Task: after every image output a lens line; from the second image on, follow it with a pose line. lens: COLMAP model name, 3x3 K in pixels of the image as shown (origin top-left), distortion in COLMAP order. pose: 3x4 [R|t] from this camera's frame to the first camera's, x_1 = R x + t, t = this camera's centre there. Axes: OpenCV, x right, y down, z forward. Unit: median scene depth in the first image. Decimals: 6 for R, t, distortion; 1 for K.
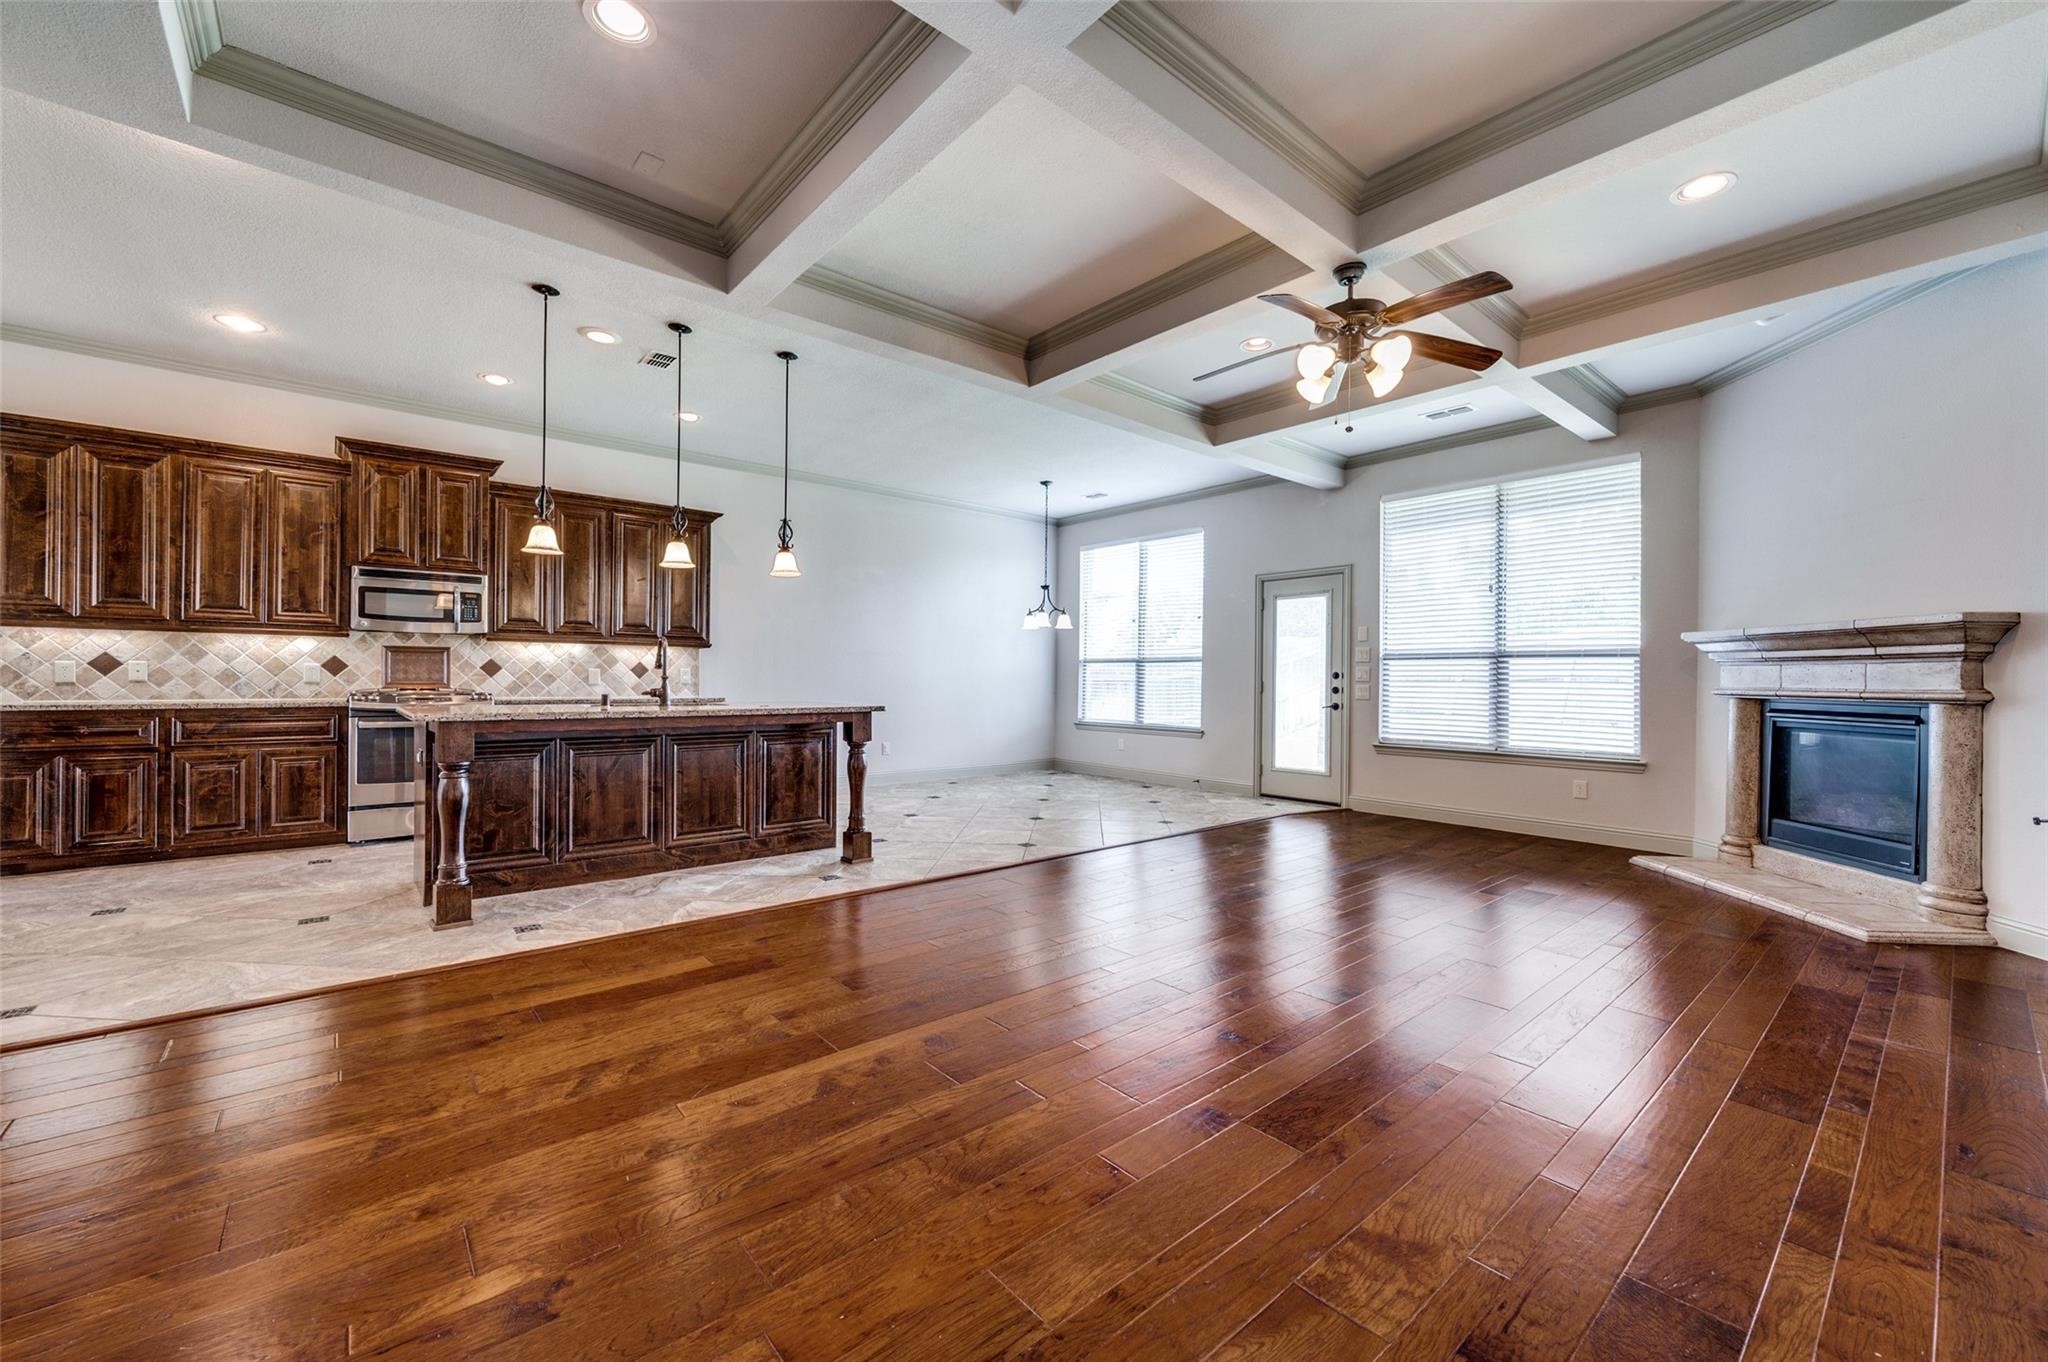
lens RADIAL K [[807.9, 0, 1027.9], [0, 807.9, 676.4], [0, 0, 1]] dist [-0.002069, 0.001059]
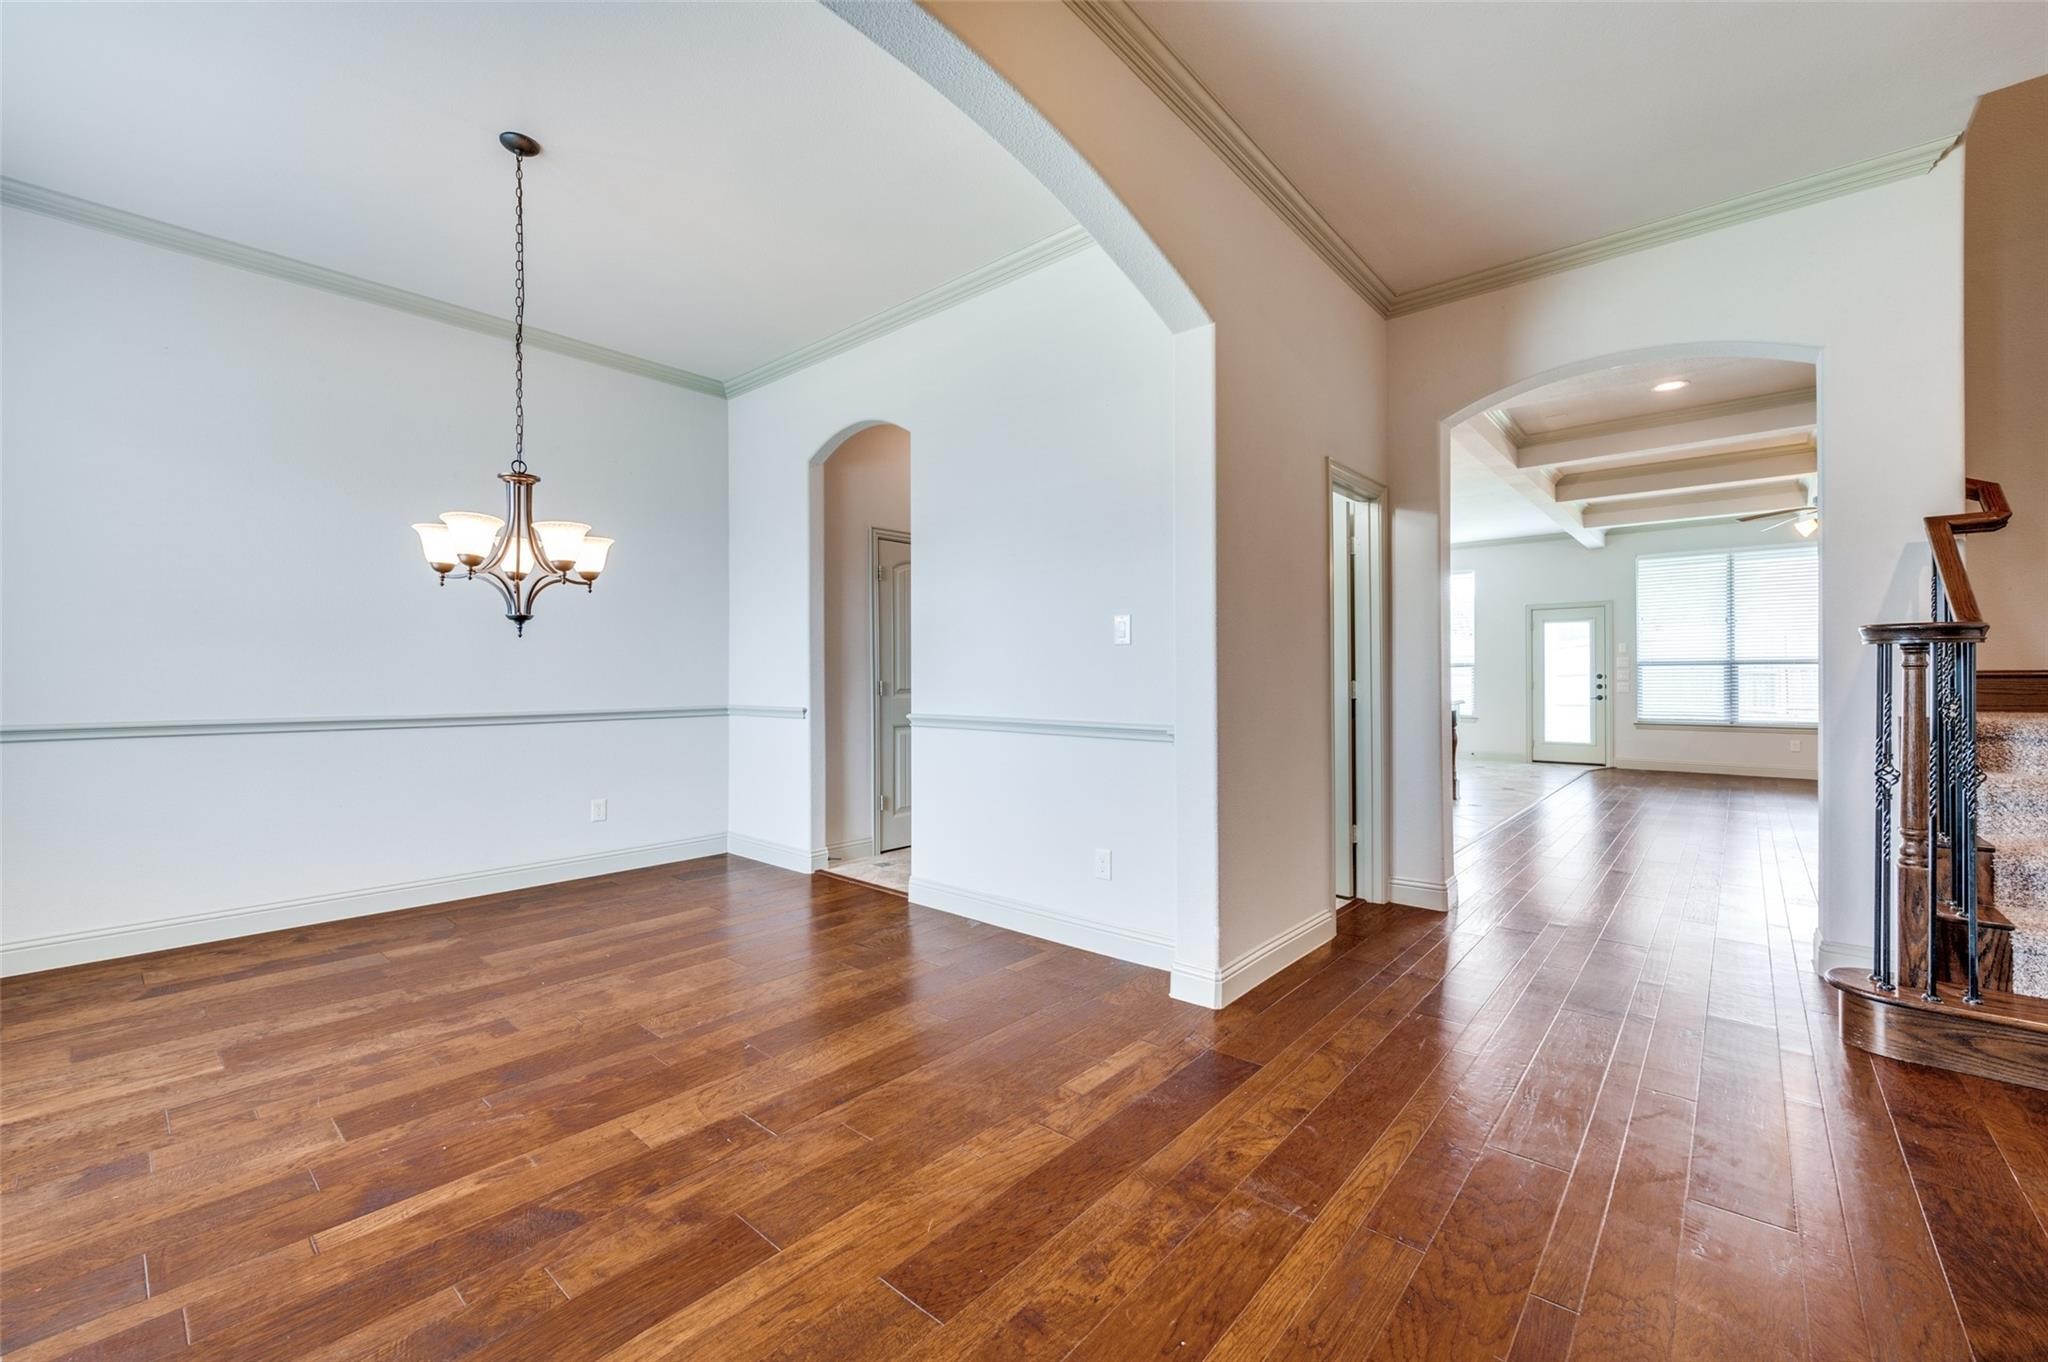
lens RADIAL K [[807.9, 0, 1024.3], [0, 807.9, 681.3], [0, 0, 1]] dist [-0.002069, 0.001059]
pose [[0.989745, -0.012147, 0.142326, -1.226891], [0.011157, 0.999908, 0.007748, -0.021765], [-0.142407, -0.006081, 0.989790, -0.433691]]
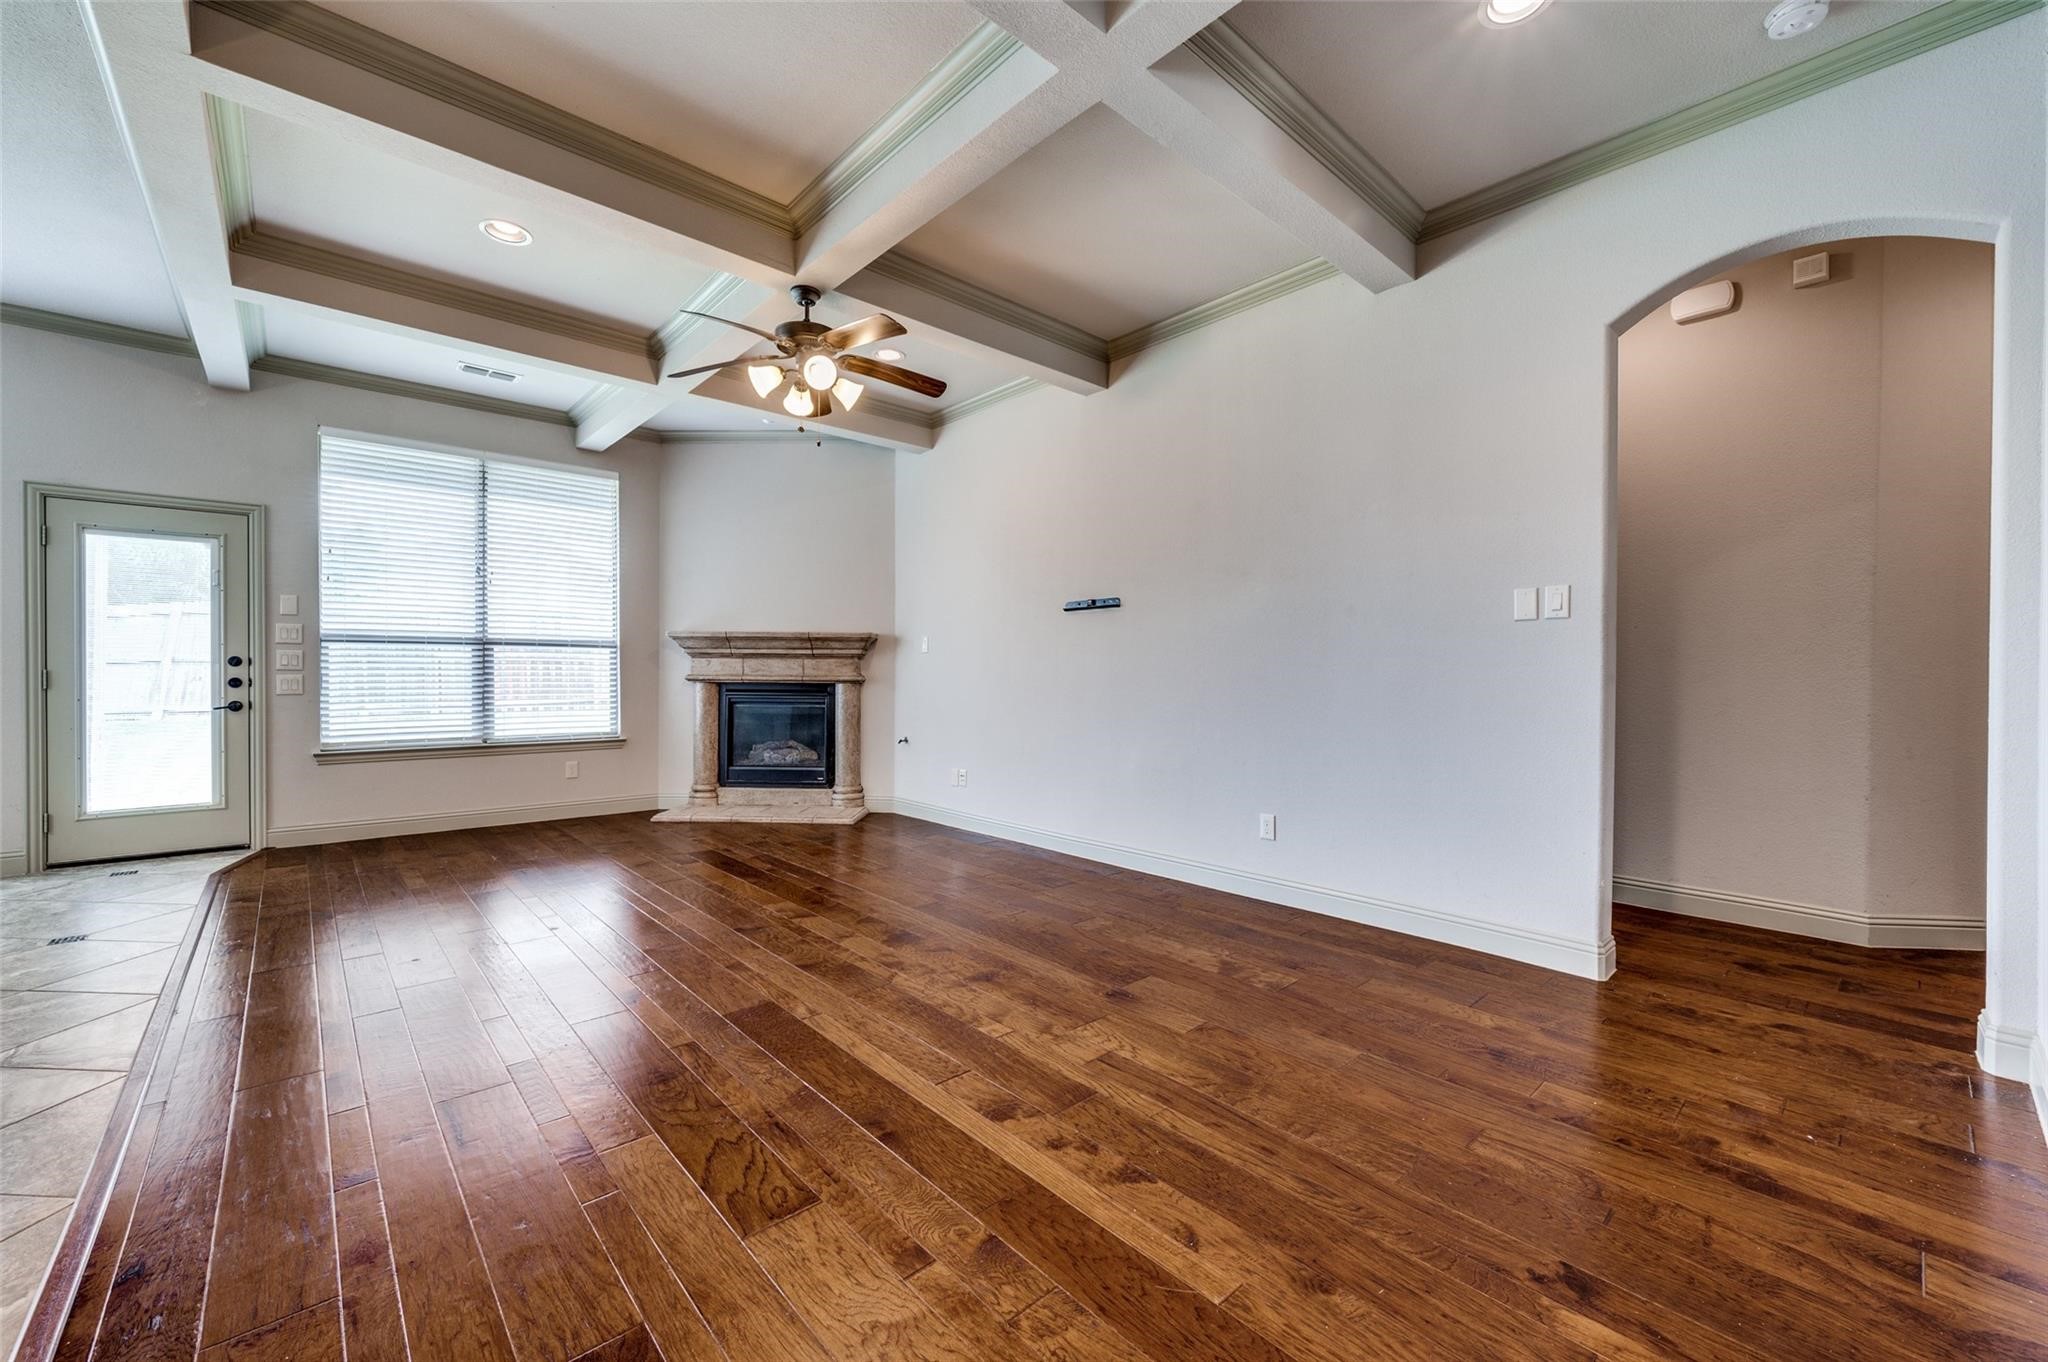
lens RADIAL K [[807.9, 0, 1012.7], [0, 807.9, 676.8], [0, 0, 1]] dist [-0.002069, 0.001059]
pose [[-0.026537, -0.013050, 0.999563, -0.464357], [-0.009457, 0.999873, 0.012803, -0.004326], [-0.999603, -0.009113, -0.026657, 0.501071]]
